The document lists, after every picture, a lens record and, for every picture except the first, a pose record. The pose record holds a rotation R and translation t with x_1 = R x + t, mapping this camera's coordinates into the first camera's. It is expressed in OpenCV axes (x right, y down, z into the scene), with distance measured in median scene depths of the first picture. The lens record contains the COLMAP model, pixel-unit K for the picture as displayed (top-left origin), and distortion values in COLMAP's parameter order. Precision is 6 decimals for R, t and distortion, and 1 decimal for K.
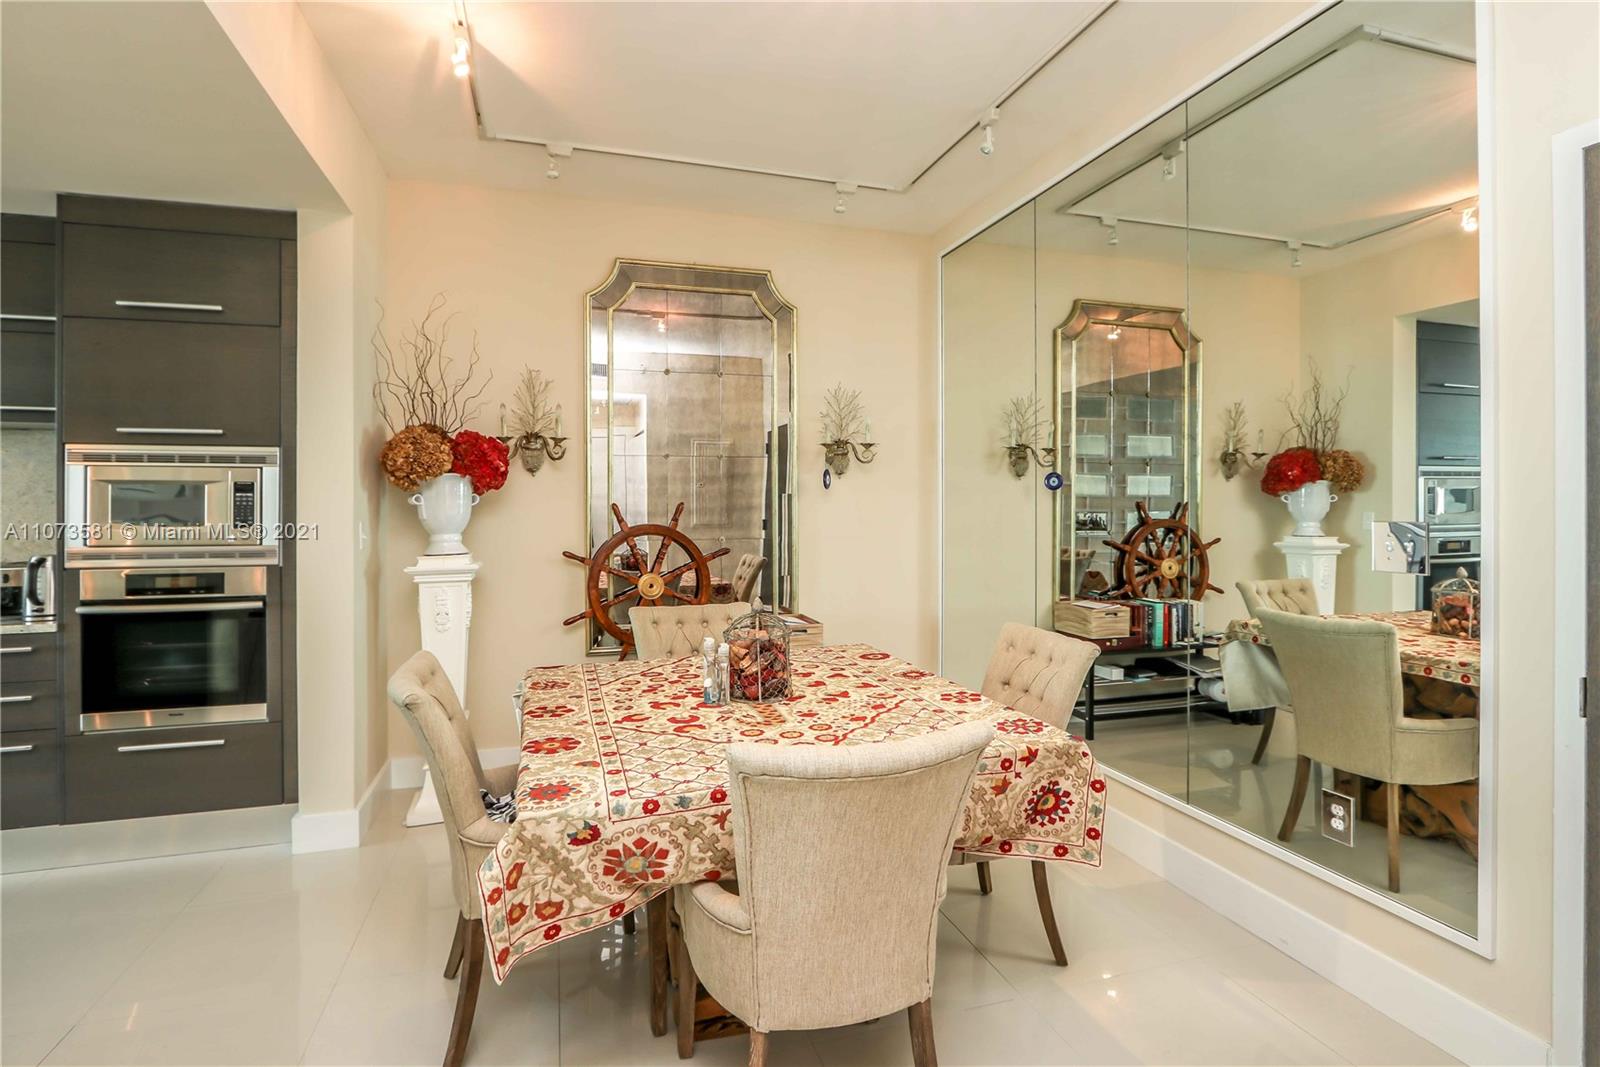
lens RADIAL K [[750.6, 0, 796.6], [0, 750.6, 518.8], [0, 0, 1]] dist [-0.008000, 0.000770]
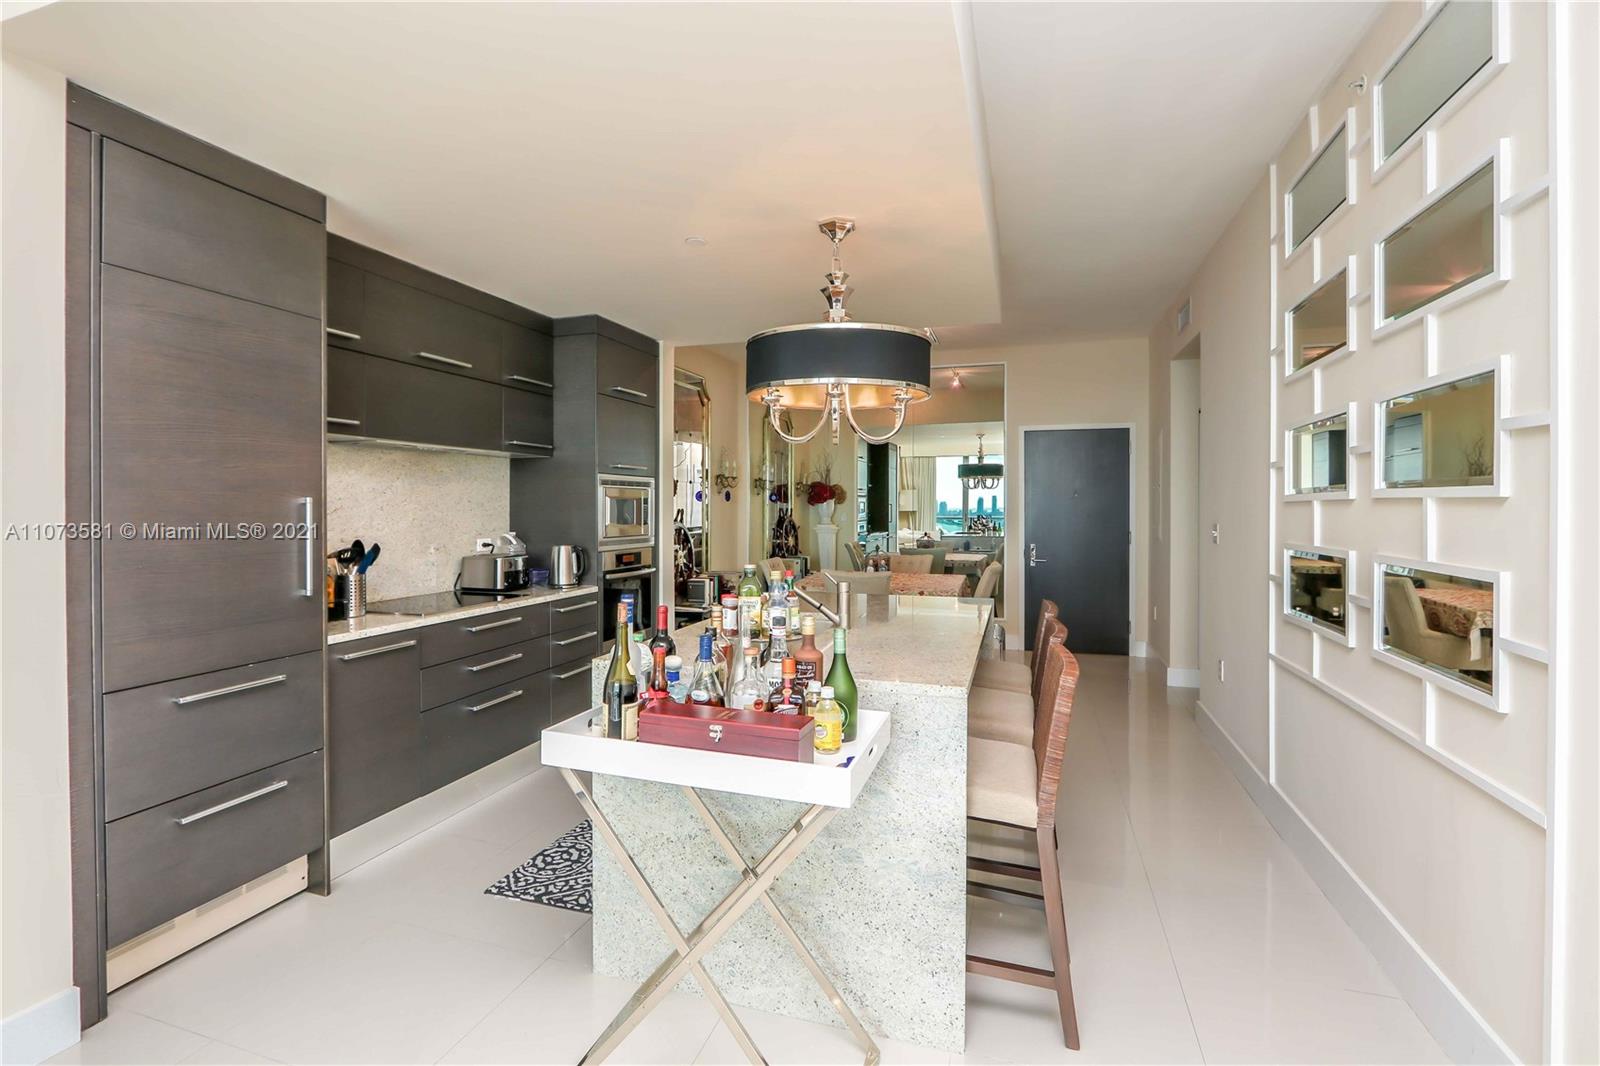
lens RADIAL K [[750.6, 0, 797.4], [0, 750.6, 519.8], [0, 0, 1]] dist [-0.008000, 0.000770]
pose [[0.563991, -0.012901, 0.825680, -1.927215], [0.014155, 0.999882, 0.005954, -0.005095], [-0.825660, 0.008330, 0.564107, -0.240833]]
